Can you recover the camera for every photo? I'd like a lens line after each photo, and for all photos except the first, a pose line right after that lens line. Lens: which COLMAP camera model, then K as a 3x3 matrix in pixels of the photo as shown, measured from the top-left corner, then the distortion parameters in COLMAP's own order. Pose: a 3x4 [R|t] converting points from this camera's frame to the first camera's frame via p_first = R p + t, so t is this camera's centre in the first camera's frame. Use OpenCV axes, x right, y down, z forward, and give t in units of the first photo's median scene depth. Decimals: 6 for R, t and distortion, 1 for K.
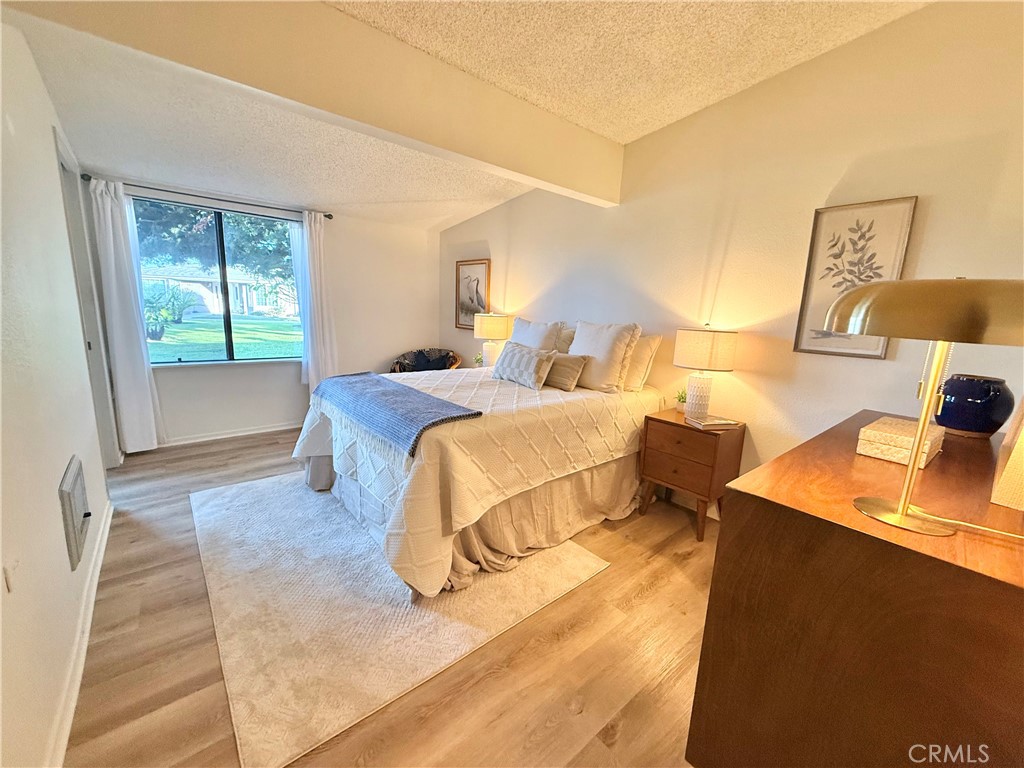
lens RADIAL K [[405.1, 0, 512.0], [0, 405.1, 384.0], [0, 0, 1]] dist [-0.001606, -0.000348]
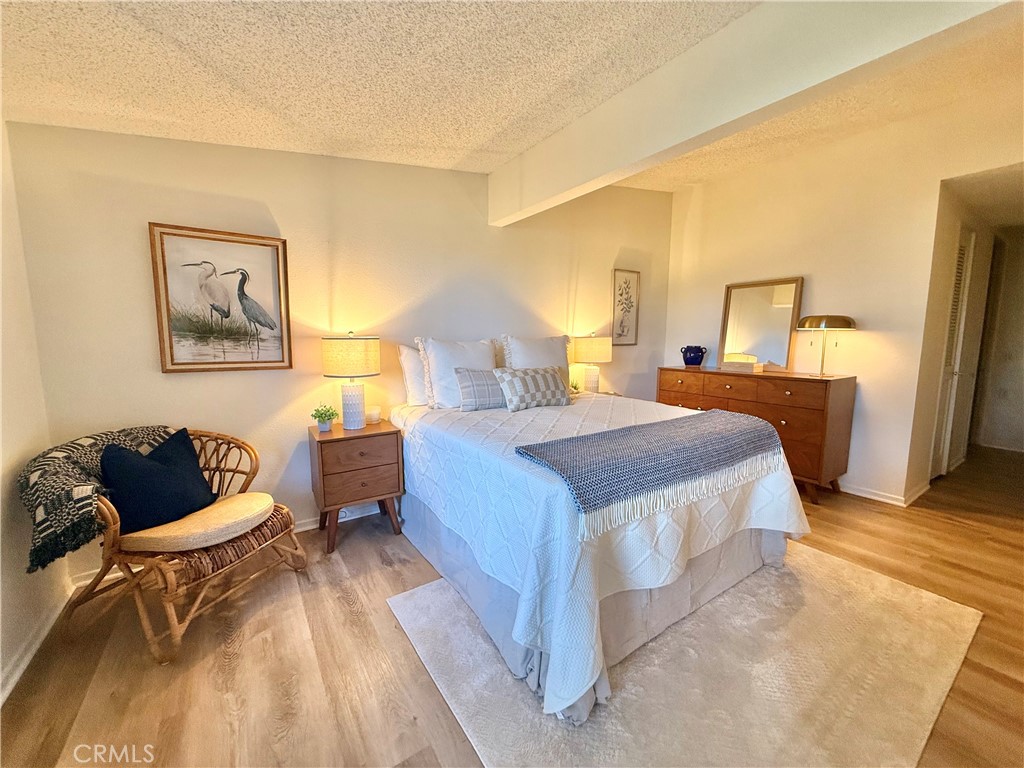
lens RADIAL K [[405.1, 0, 512.0], [0, 405.1, 384.0], [0, 0, 1]] dist [-0.001606, -0.000348]
pose [[0.111328, -0.161150, 0.980631, -0.892012], [0.189267, 0.972142, 0.138268, -0.194055], [-0.975594, 0.170208, 0.138727, 0.949783]]
